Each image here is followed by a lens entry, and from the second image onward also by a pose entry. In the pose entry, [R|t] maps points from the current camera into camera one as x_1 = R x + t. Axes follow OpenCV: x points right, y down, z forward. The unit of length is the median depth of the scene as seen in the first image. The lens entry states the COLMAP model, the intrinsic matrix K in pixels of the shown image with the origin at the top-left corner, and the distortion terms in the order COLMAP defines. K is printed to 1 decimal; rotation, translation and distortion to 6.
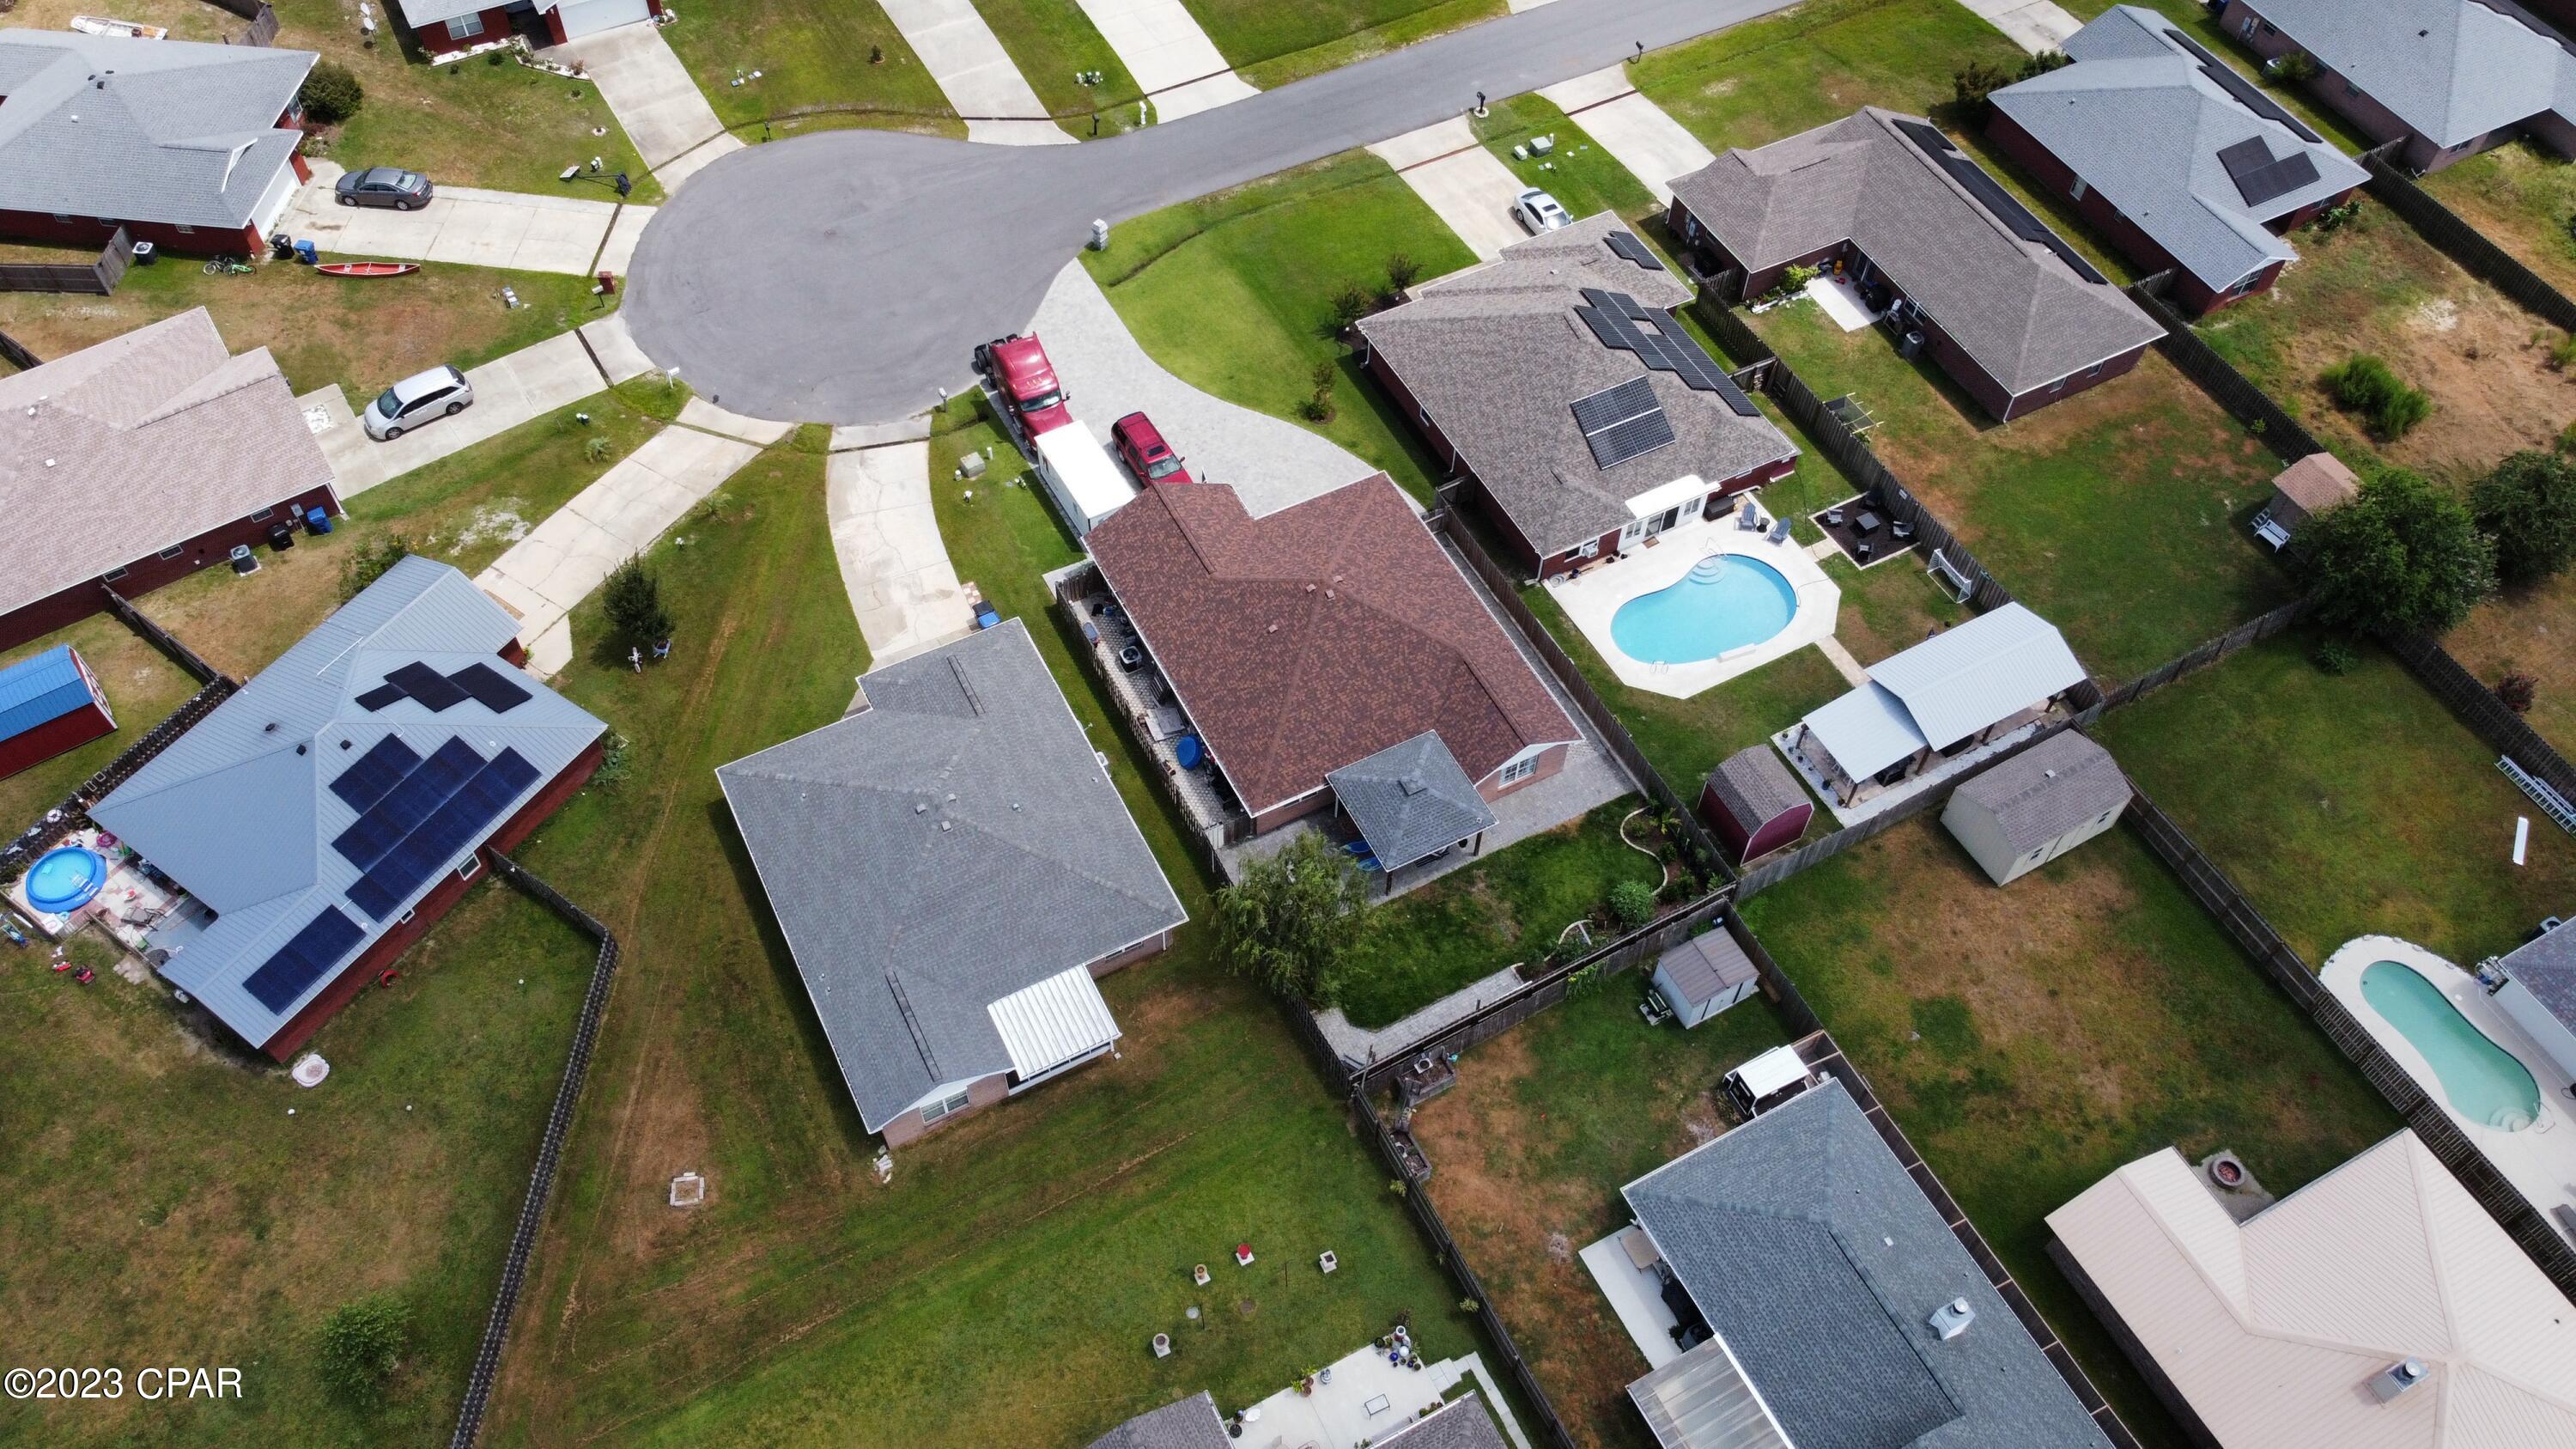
lens RADIAL K [[1956.4, 0, 1279.0], [0, 1956.4, 700.2], [0, 0, 1]] dist [0.002744, -0.008924]
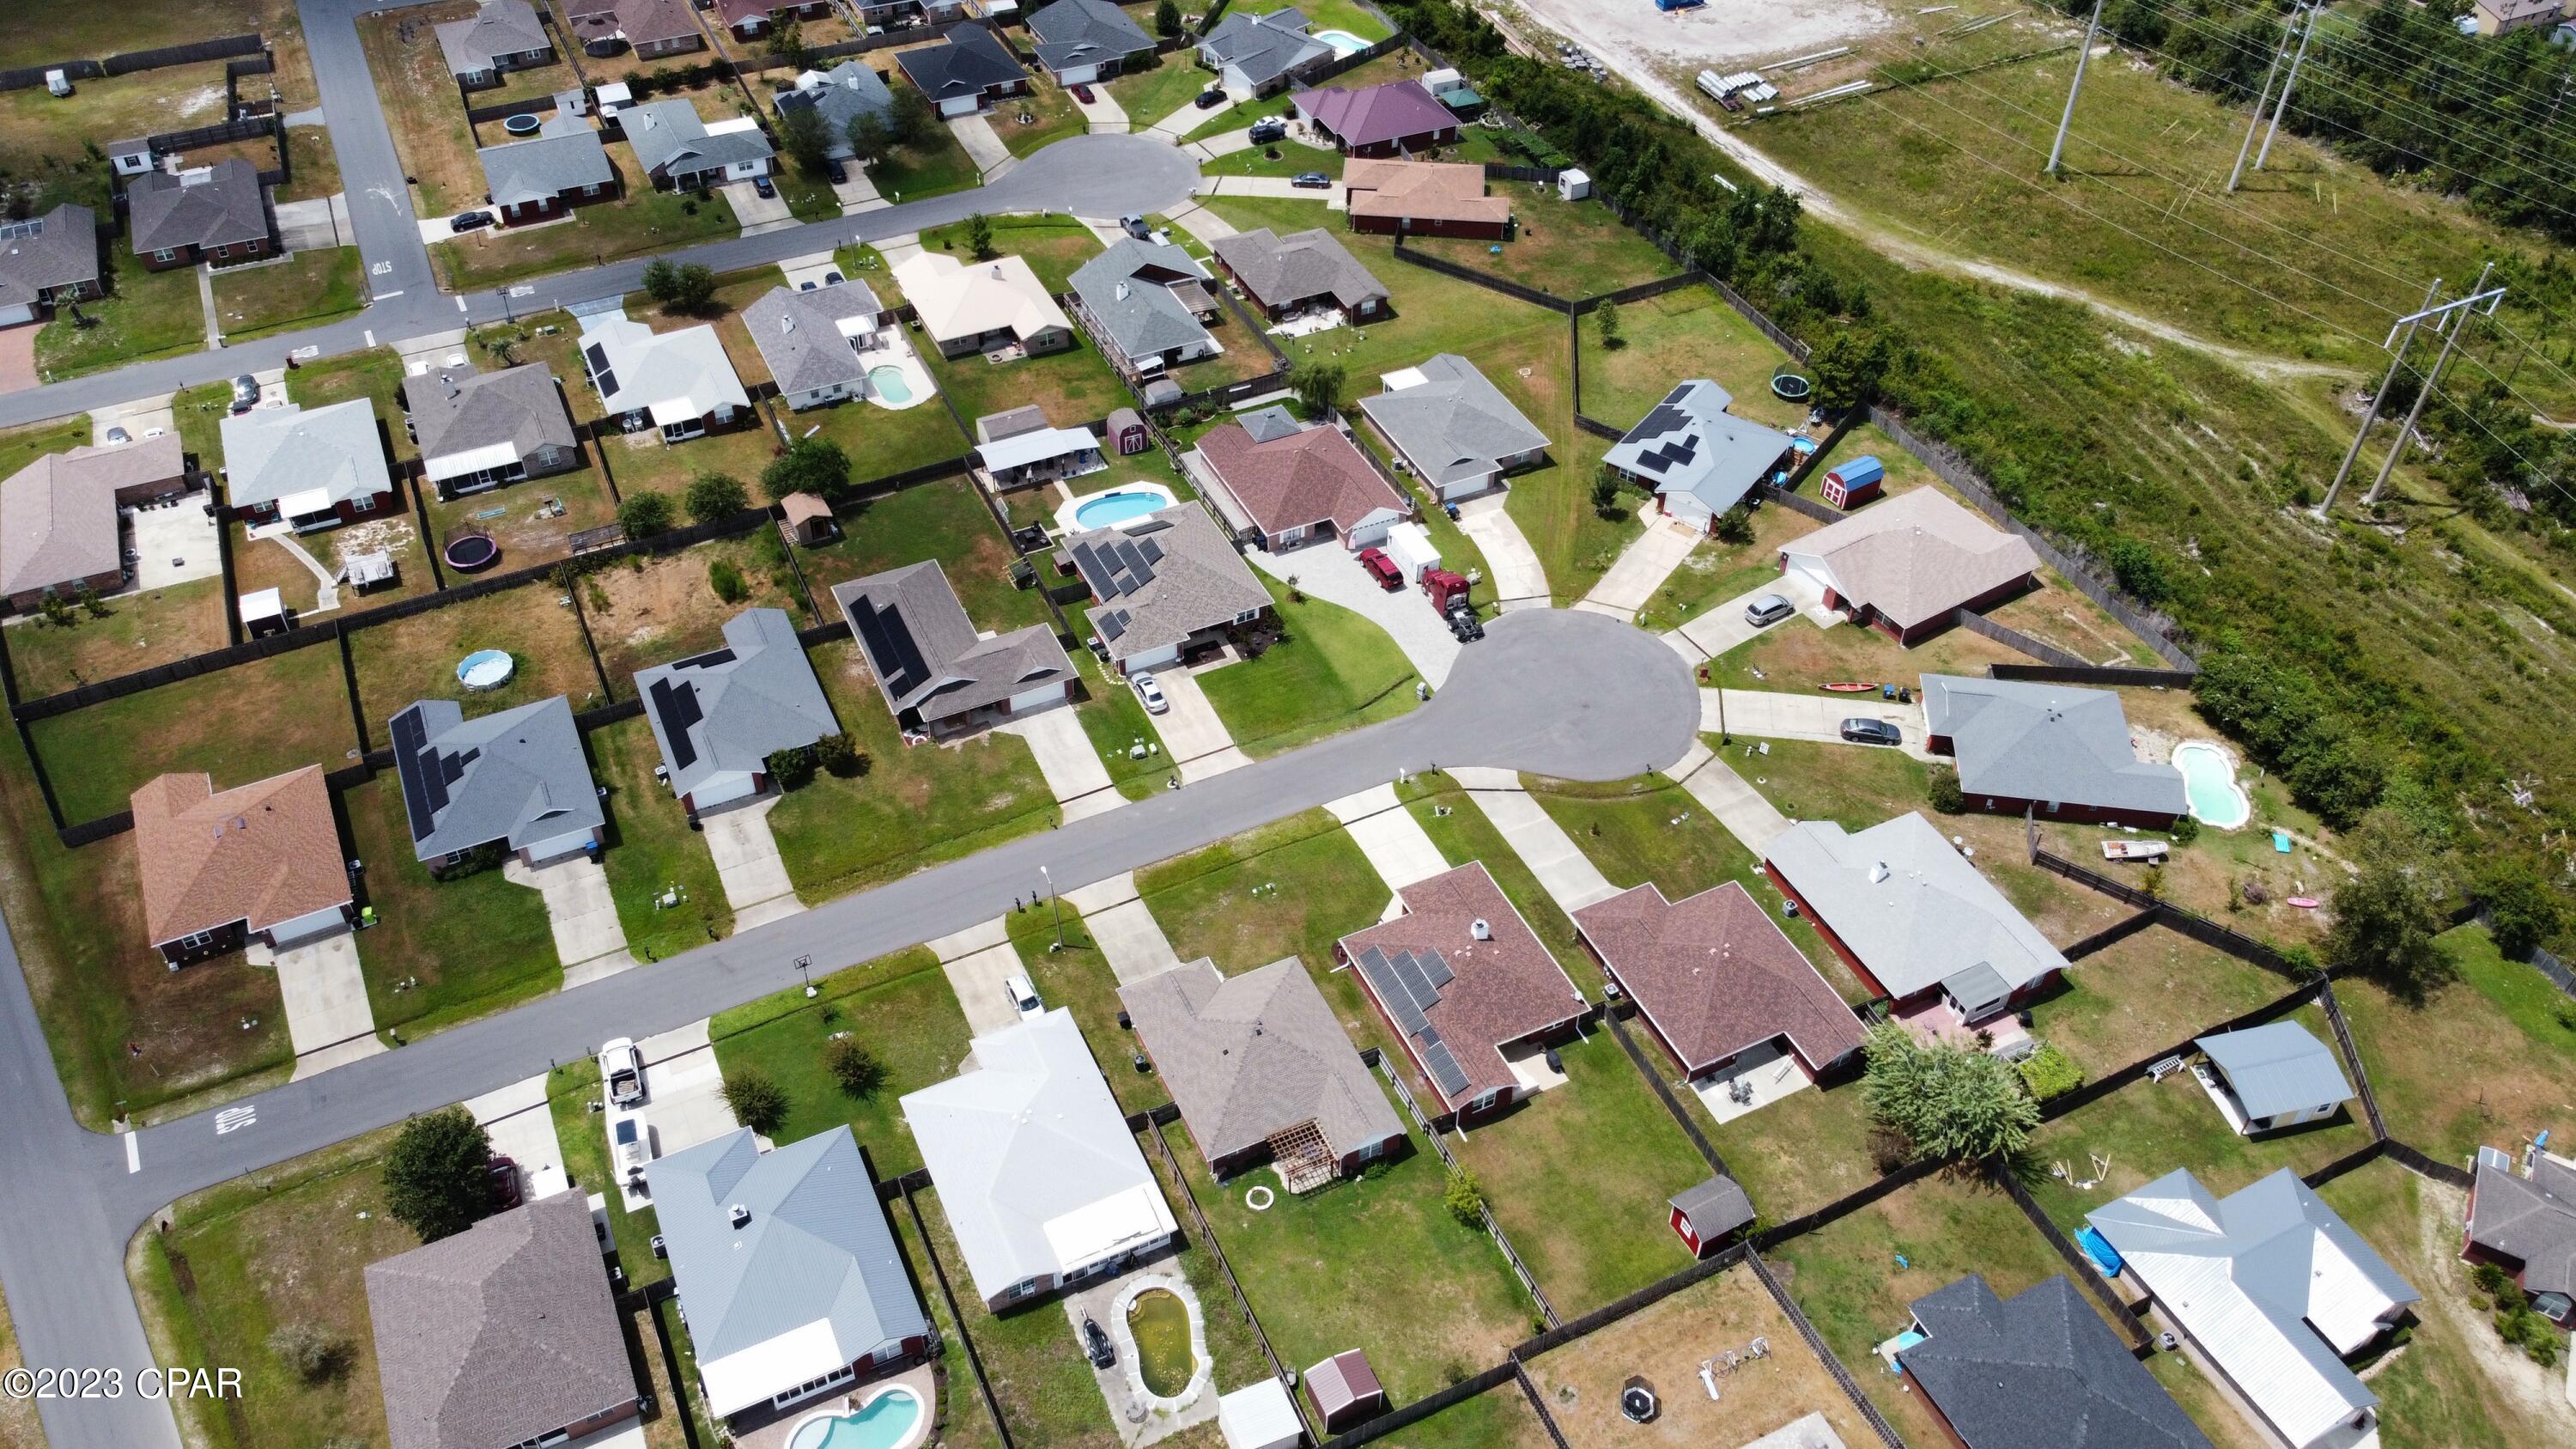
lens RADIAL K [[1956.4, 0, 1279.0], [0, 1956.4, 700.2], [0, 0, 1]] dist [0.002744, -0.008924]
pose [[-0.998887, -0.047064, 0.003155, 0.027109], [0.007167, -0.085316, 0.996328, -2.150243], [-0.046622, 0.995242, 0.085558, 0.991906]]
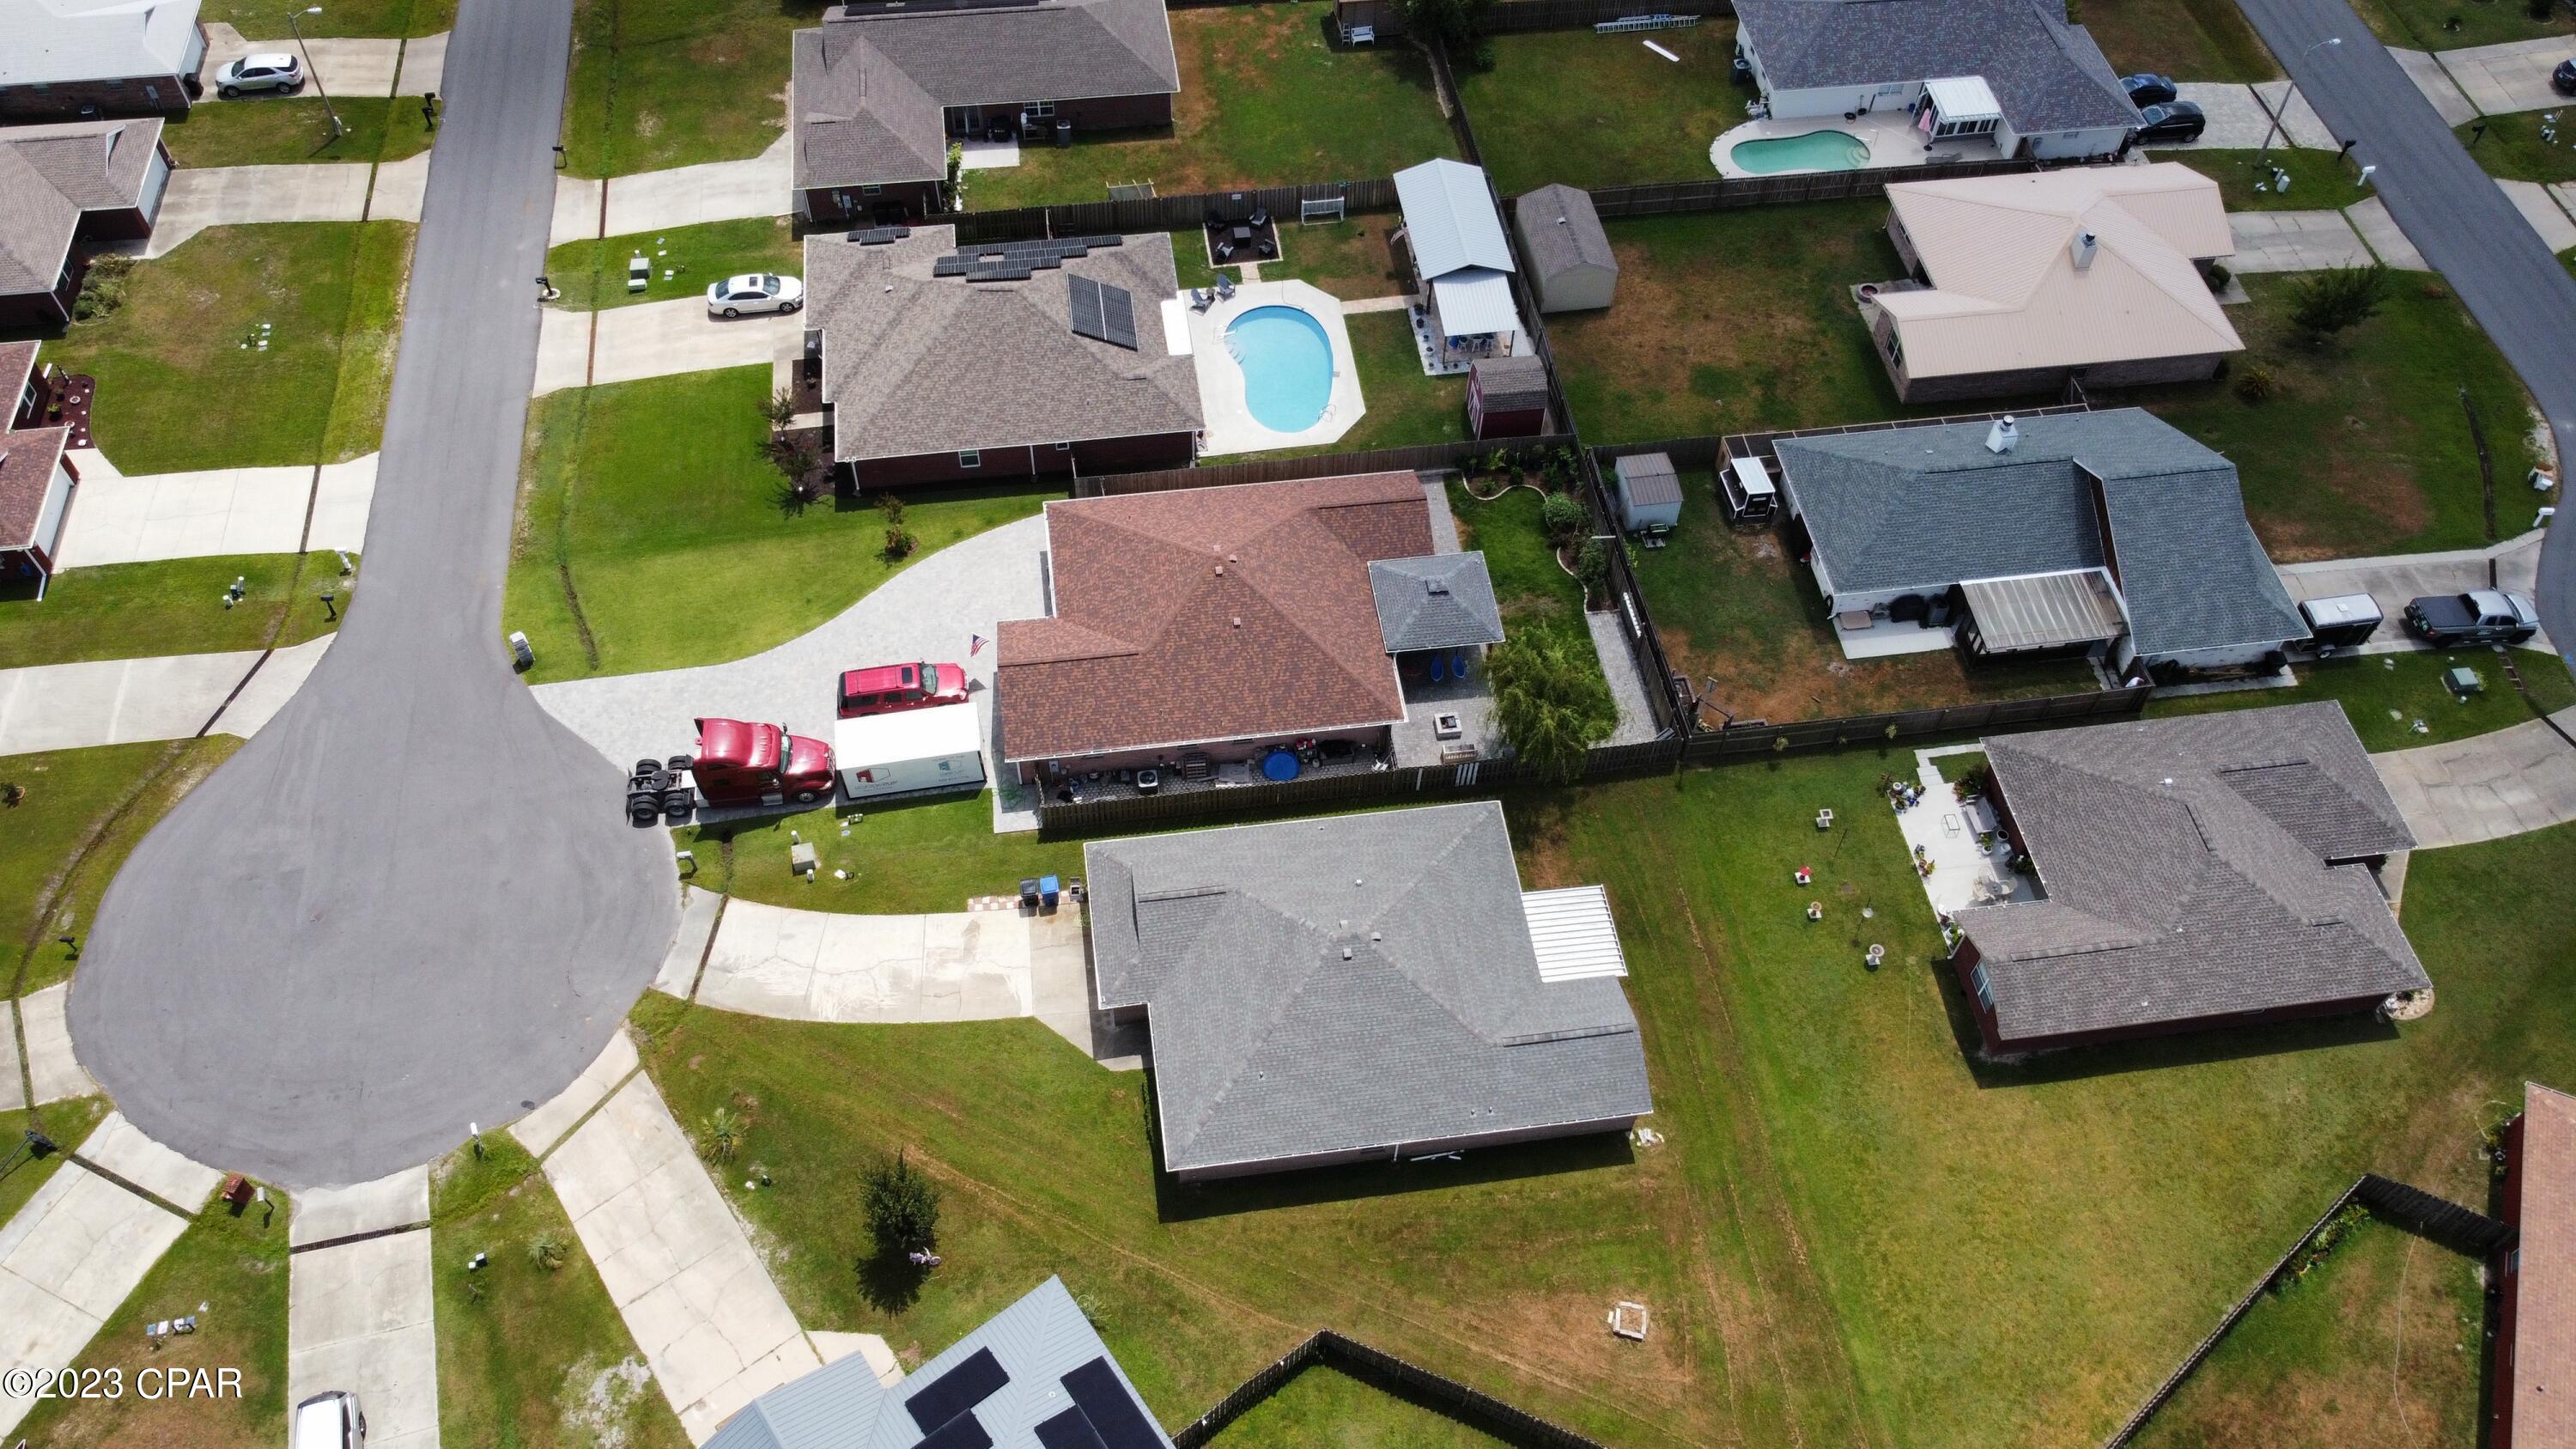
lens RADIAL K [[1956.4, 0, 1279.0], [0, 1956.4, 700.2], [0, 0, 1]] dist [0.002744, -0.008924]
pose [[0.336491, -0.761198, 0.554393, -0.525735], [0.744936, 0.575308, 0.337773, -0.303548], [-0.576059, 0.299330, 0.760630, 0.212608]]
